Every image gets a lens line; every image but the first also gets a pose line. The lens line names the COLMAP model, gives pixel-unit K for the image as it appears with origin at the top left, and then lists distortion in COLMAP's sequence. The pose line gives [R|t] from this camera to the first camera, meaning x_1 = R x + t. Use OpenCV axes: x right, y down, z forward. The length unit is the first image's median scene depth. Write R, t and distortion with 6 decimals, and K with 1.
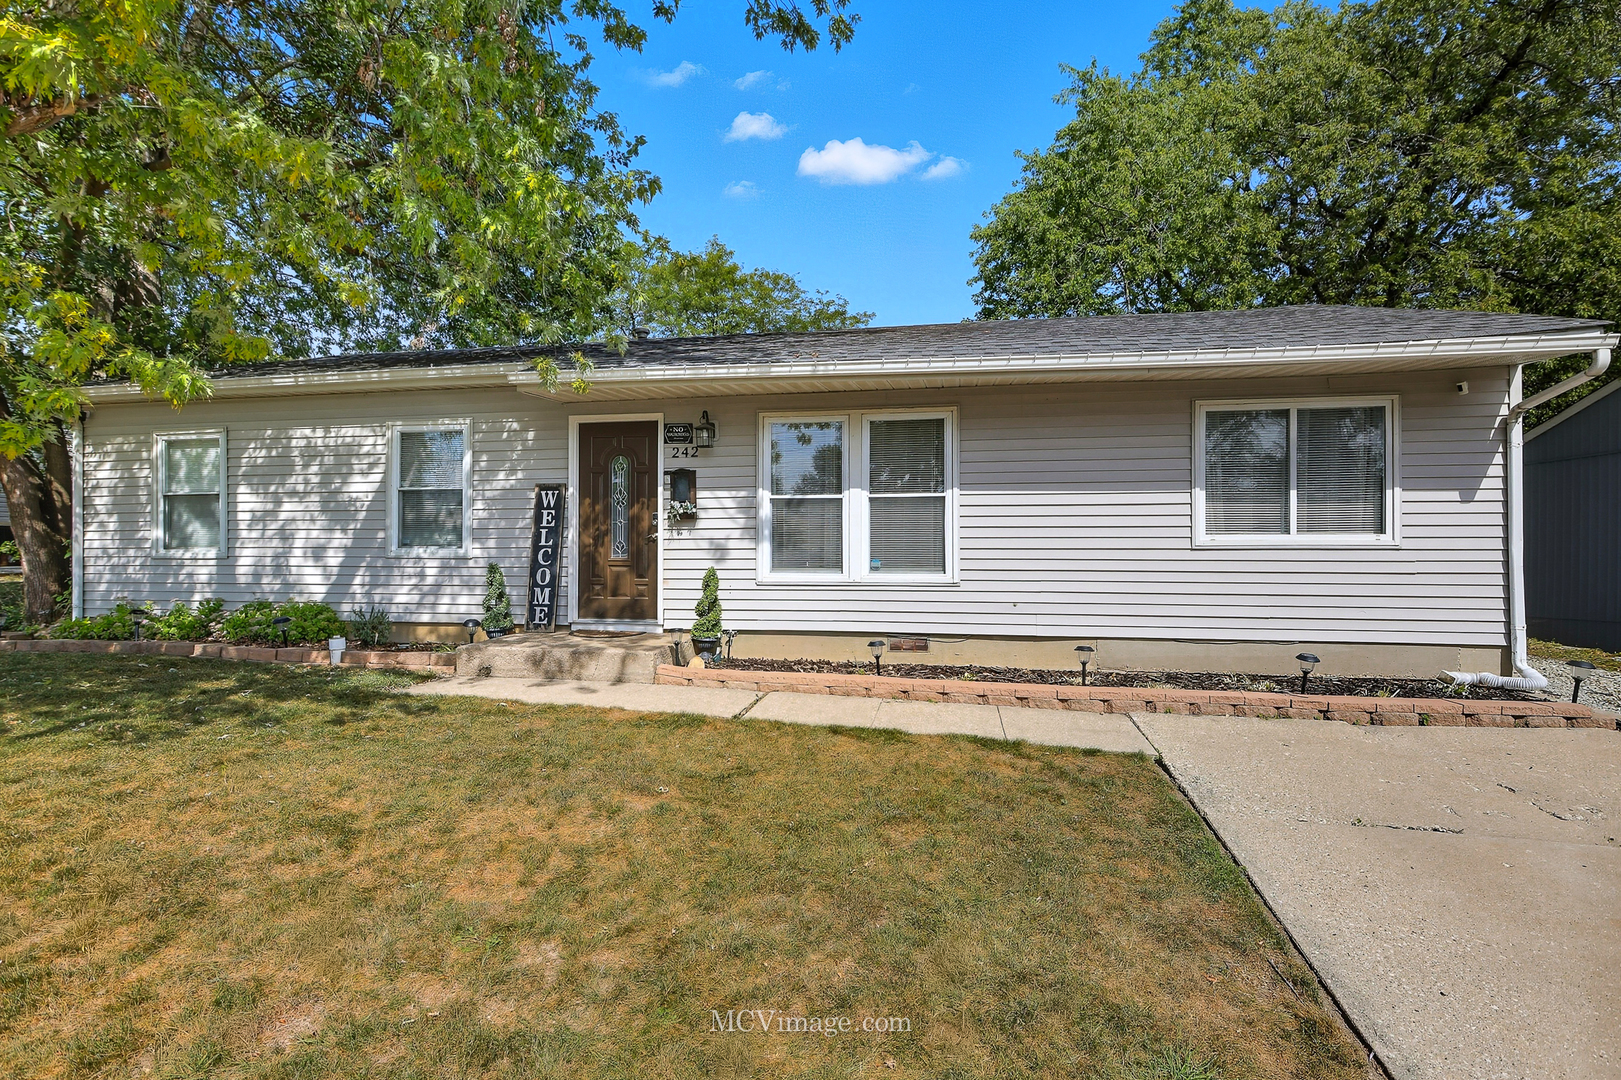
lens RADIAL K [[764.1, 0, 816.9], [0, 764.1, 536.9], [0, 0, 1]] dist [-0.008293, 0.000097]
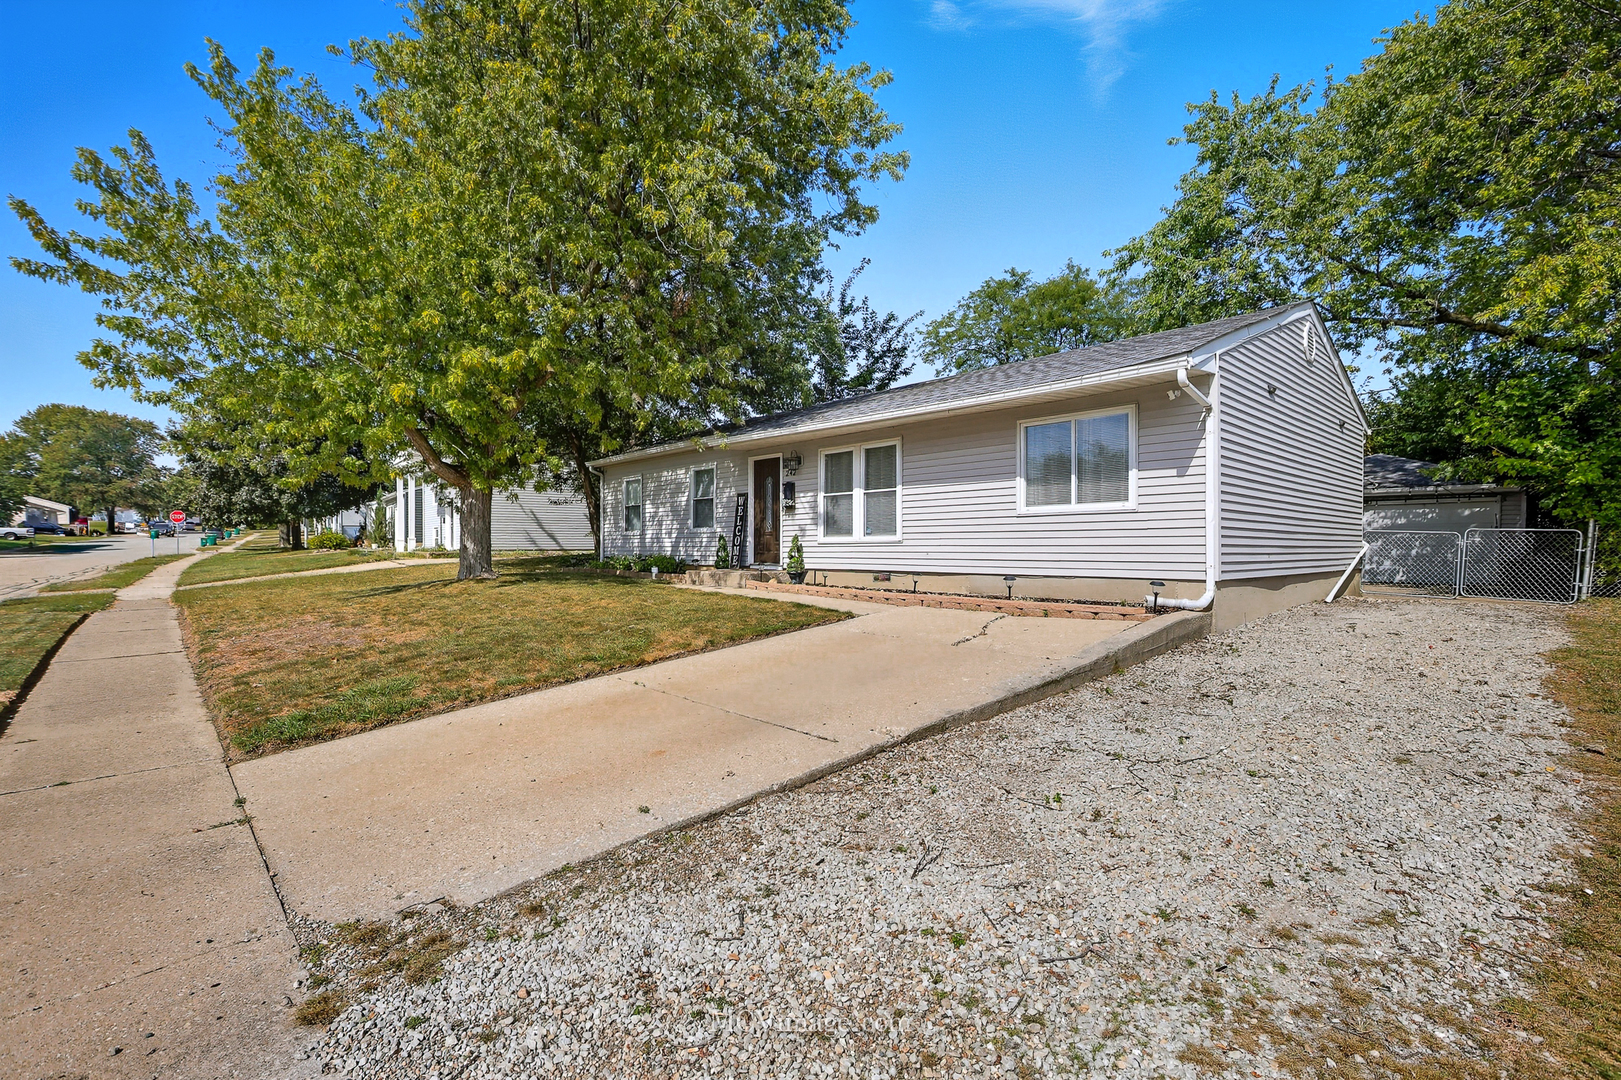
lens RADIAL K [[726.0, 0, 792.6], [0, 726.0, 541.3], [0, 0, 1]] dist [-0.002777, 0.000398]
pose [[0.786448, -0.005743, -0.617630, 0.939061], [0.007915, 0.999968, 0.000779, 0.054885], [0.617606, -0.005501, 0.786469, -0.397783]]
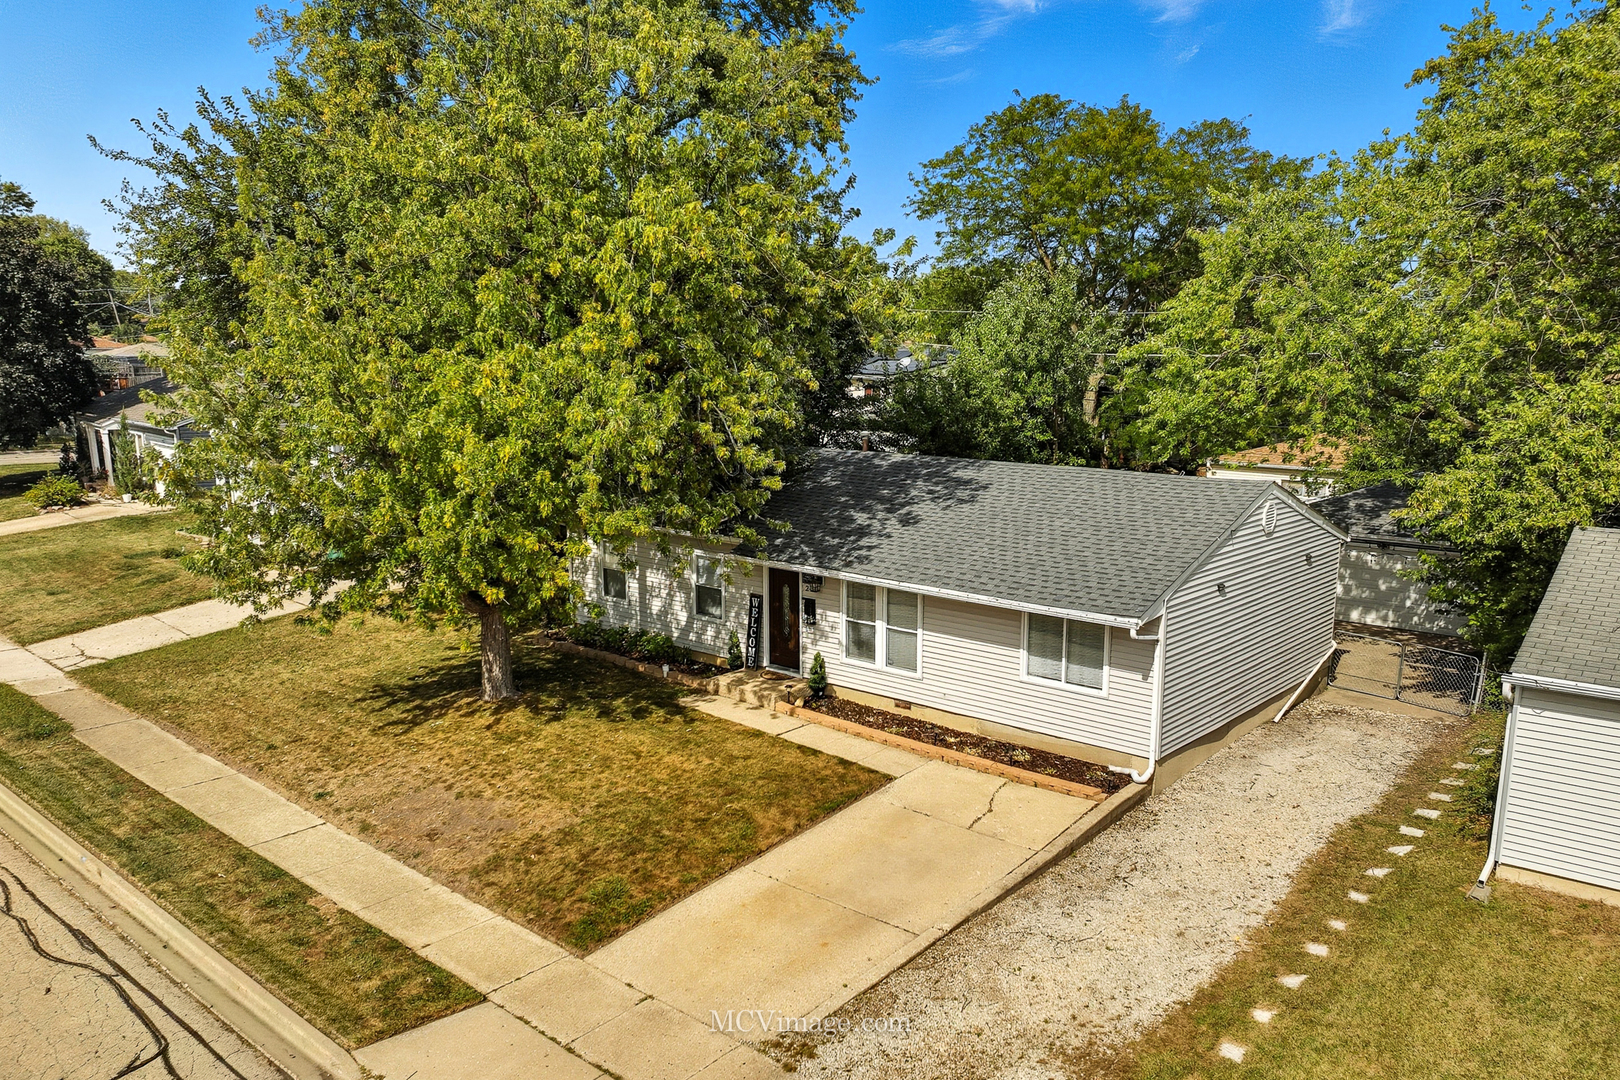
lens RADIAL K [[1224.4, 0, 811.7], [0, 1224.4, 585.6], [0, 0, 1]] dist [0.002338, -0.002207]
pose [[0.849272, 0.096946, -0.518978, 1.438807], [0.012205, 0.979128, 0.202876, -0.751829], [0.527814, -0.178631, 0.830364, -1.562421]]
